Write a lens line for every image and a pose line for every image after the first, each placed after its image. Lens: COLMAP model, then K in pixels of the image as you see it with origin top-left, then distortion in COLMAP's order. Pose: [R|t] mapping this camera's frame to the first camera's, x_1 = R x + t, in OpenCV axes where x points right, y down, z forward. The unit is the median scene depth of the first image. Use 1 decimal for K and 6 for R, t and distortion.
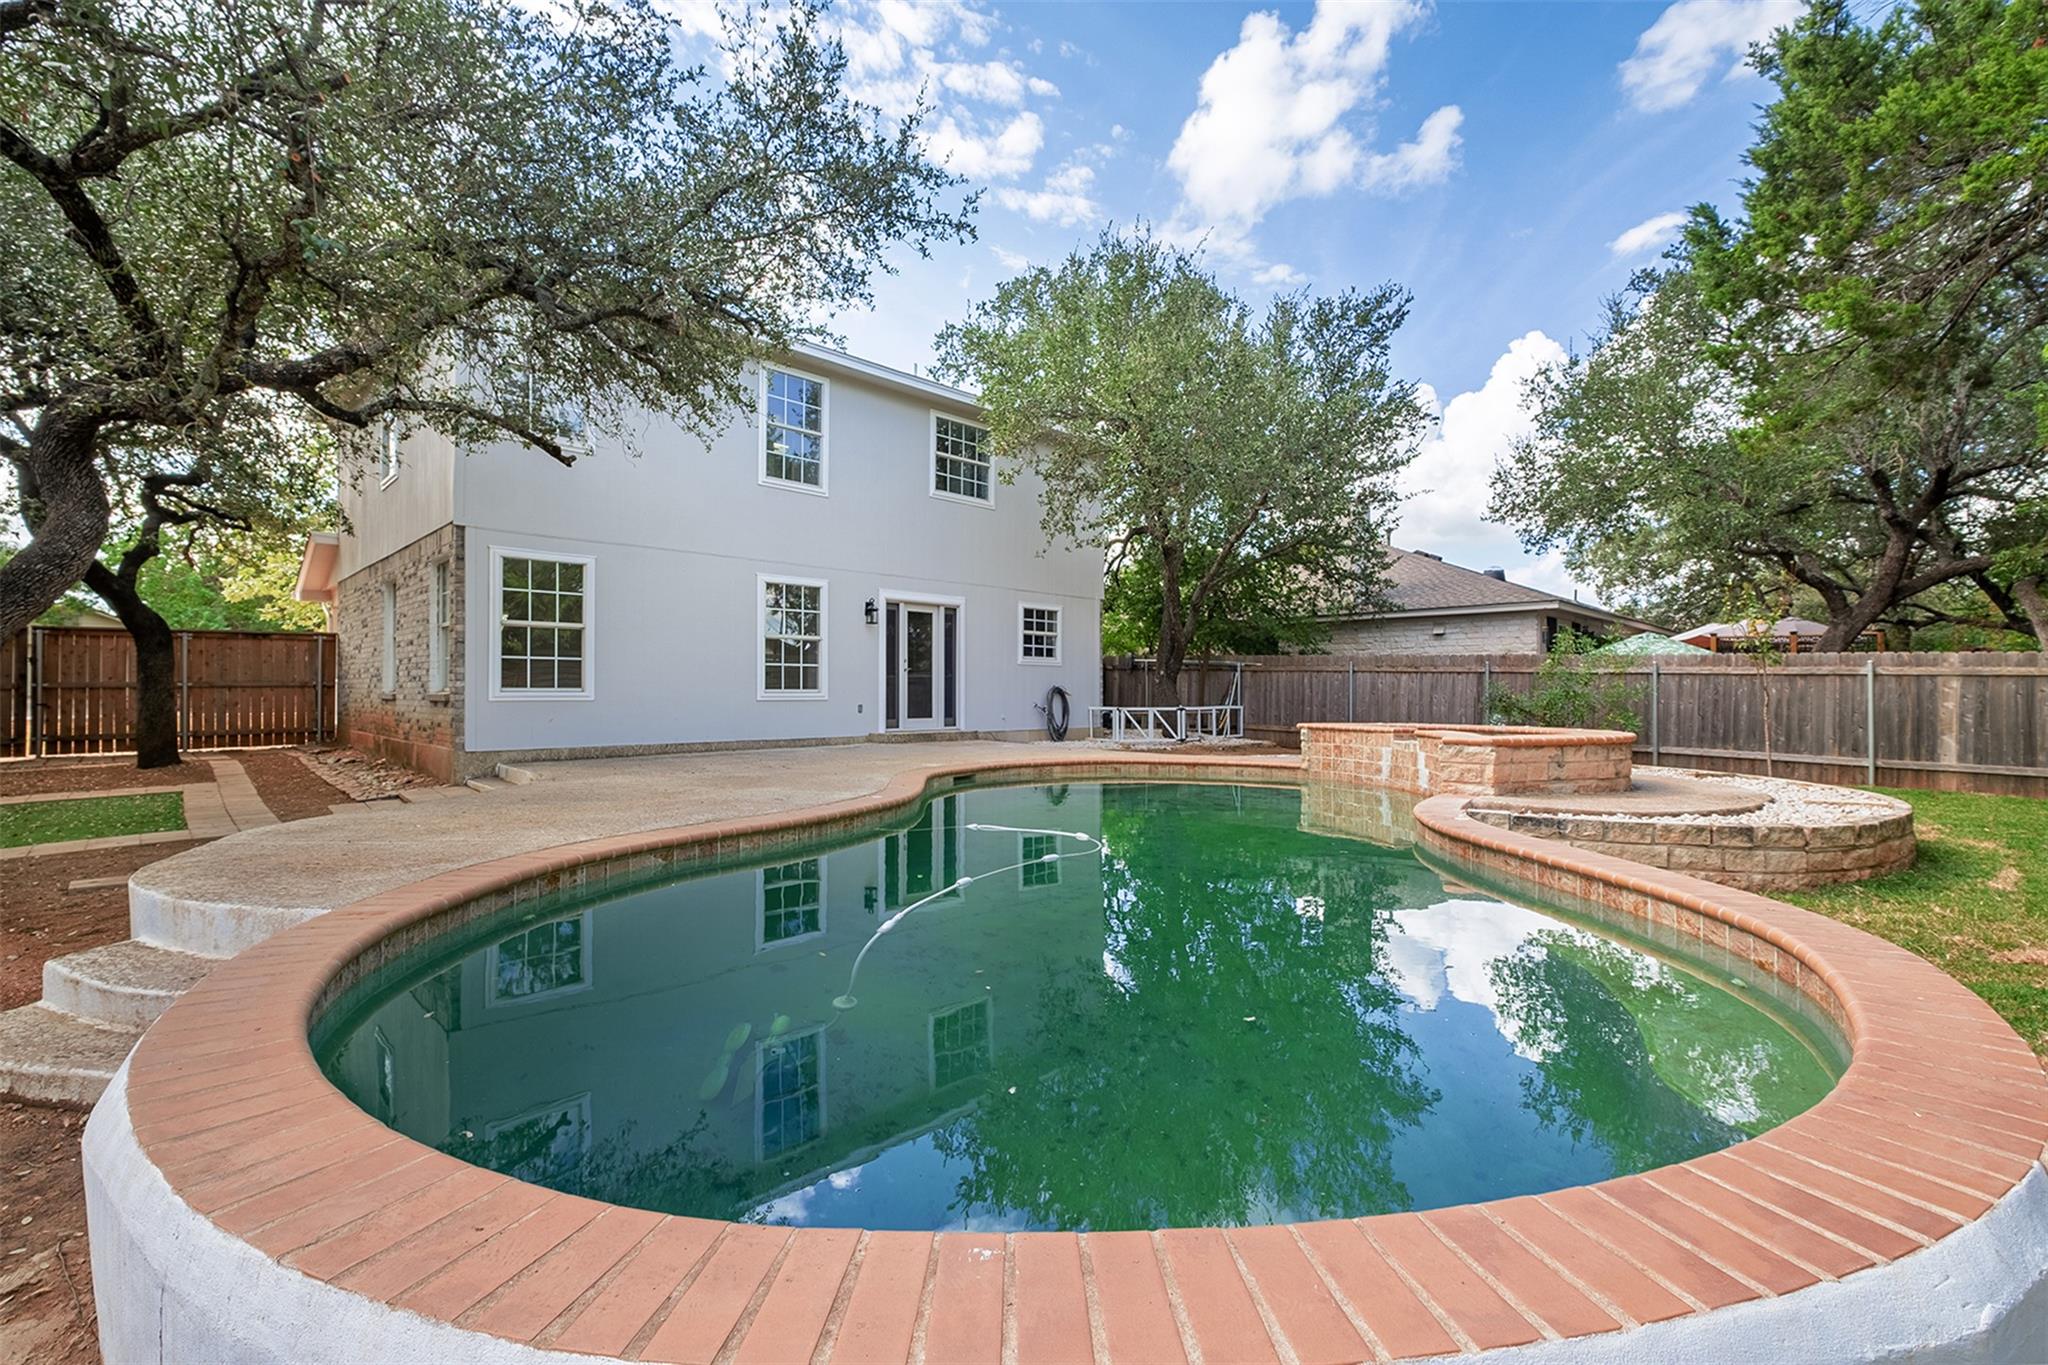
lens RADIAL K [[904.5, 0, 1020.2], [0, 904.5, 679.7], [0, 0, 1]] dist [0.001449, -0.000004]
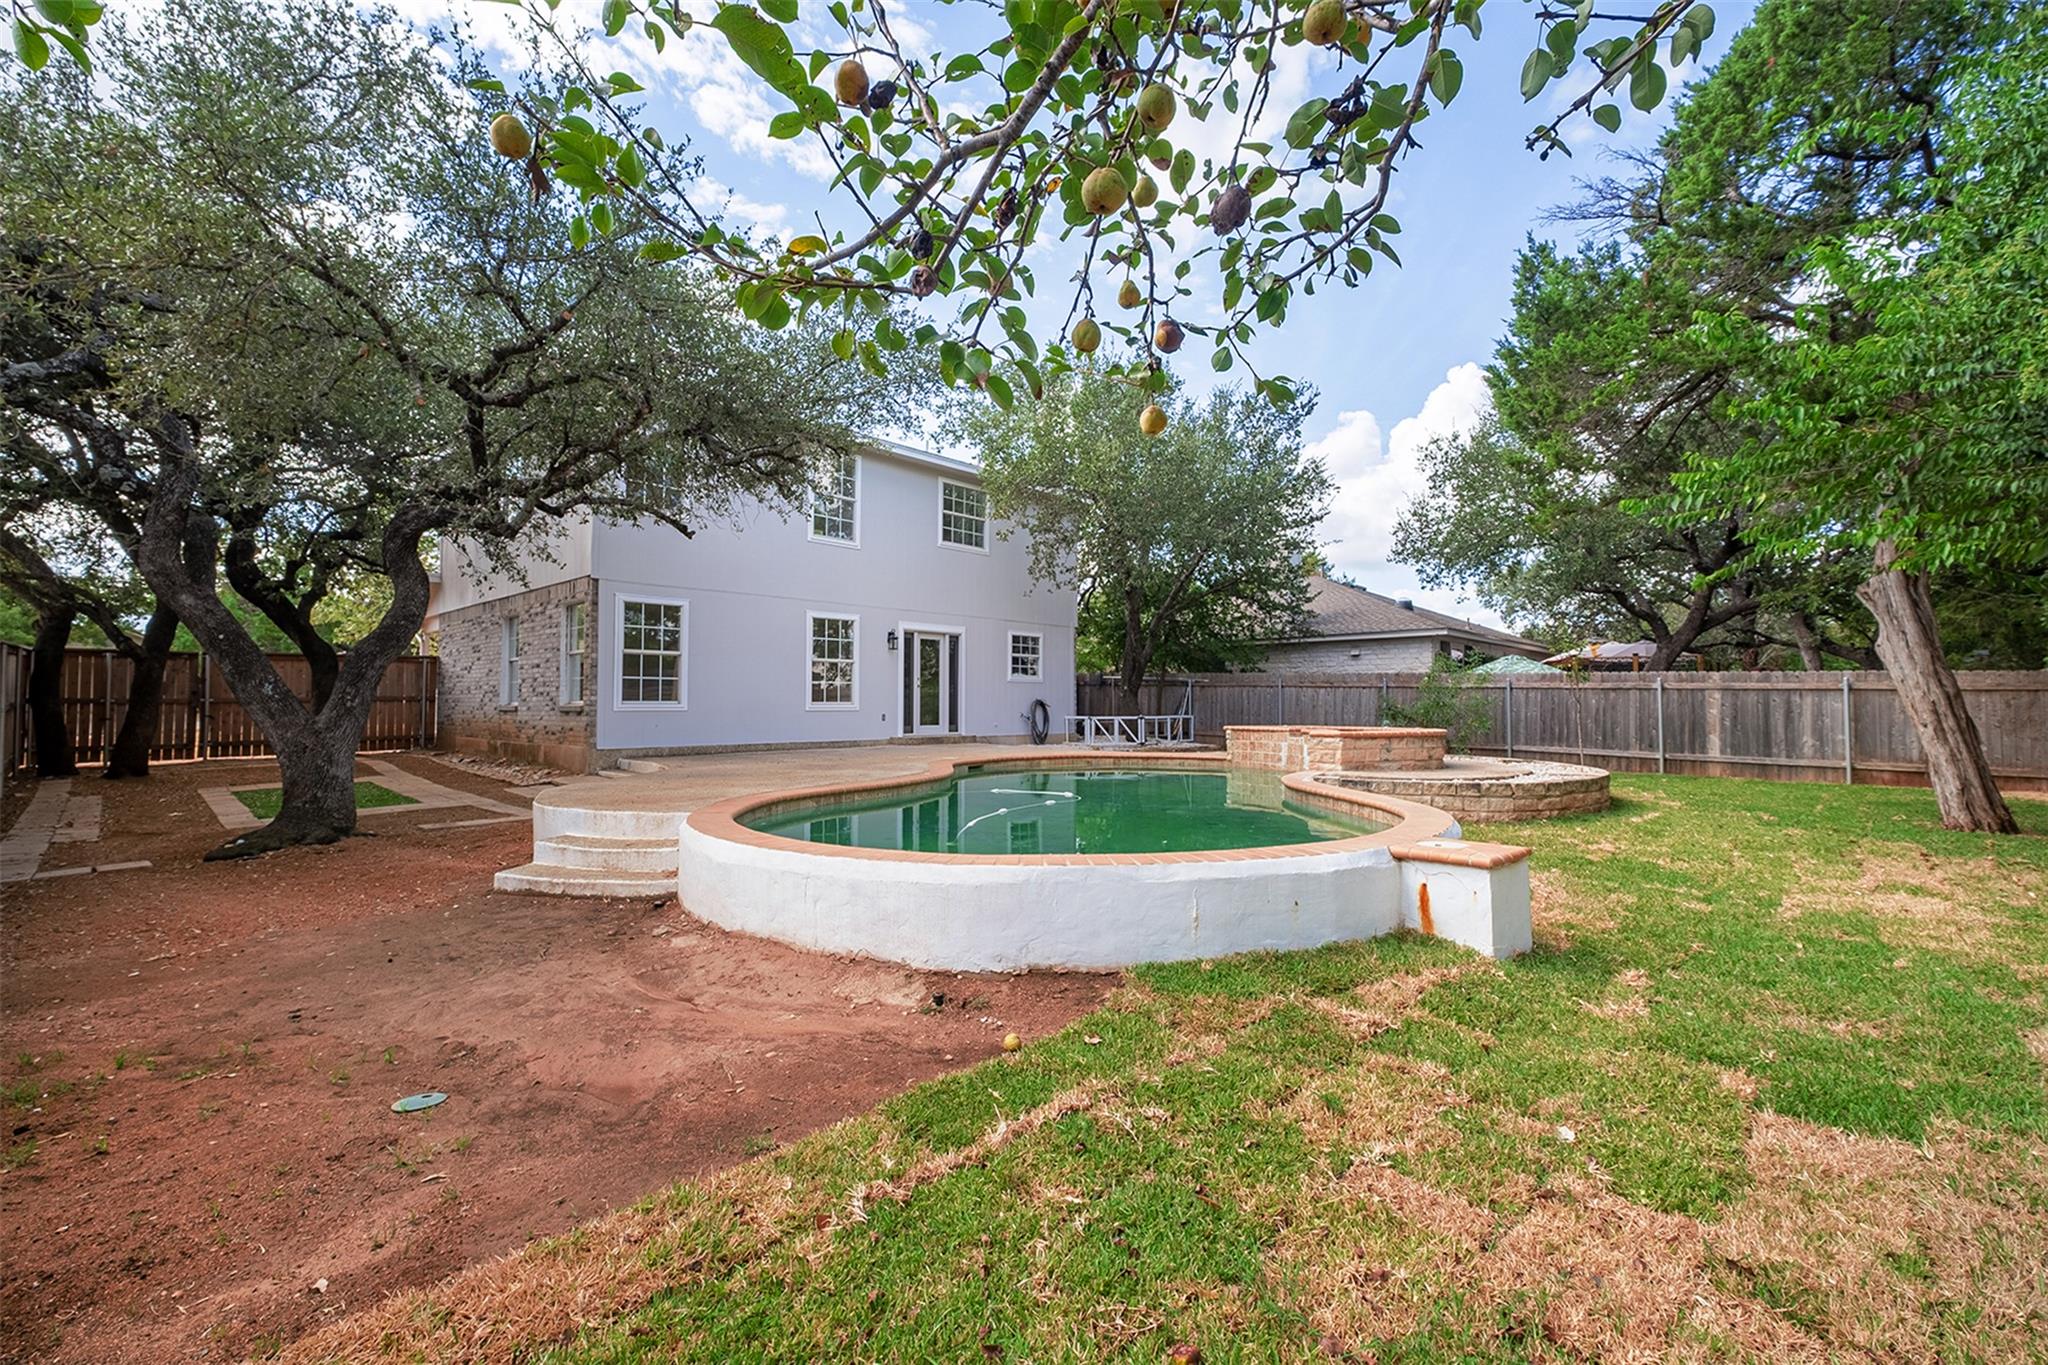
lens RADIAL K [[904.5, 0, 1024.2], [0, 904.5, 690.5], [0, 0, 1]] dist [0.001449, -0.000004]
pose [[0.999274, -0.001959, 0.038050, -0.030361], [0.002101, 0.999991, -0.003687, 0.000079], [-0.038042, 0.003765, 0.999269, -0.250733]]
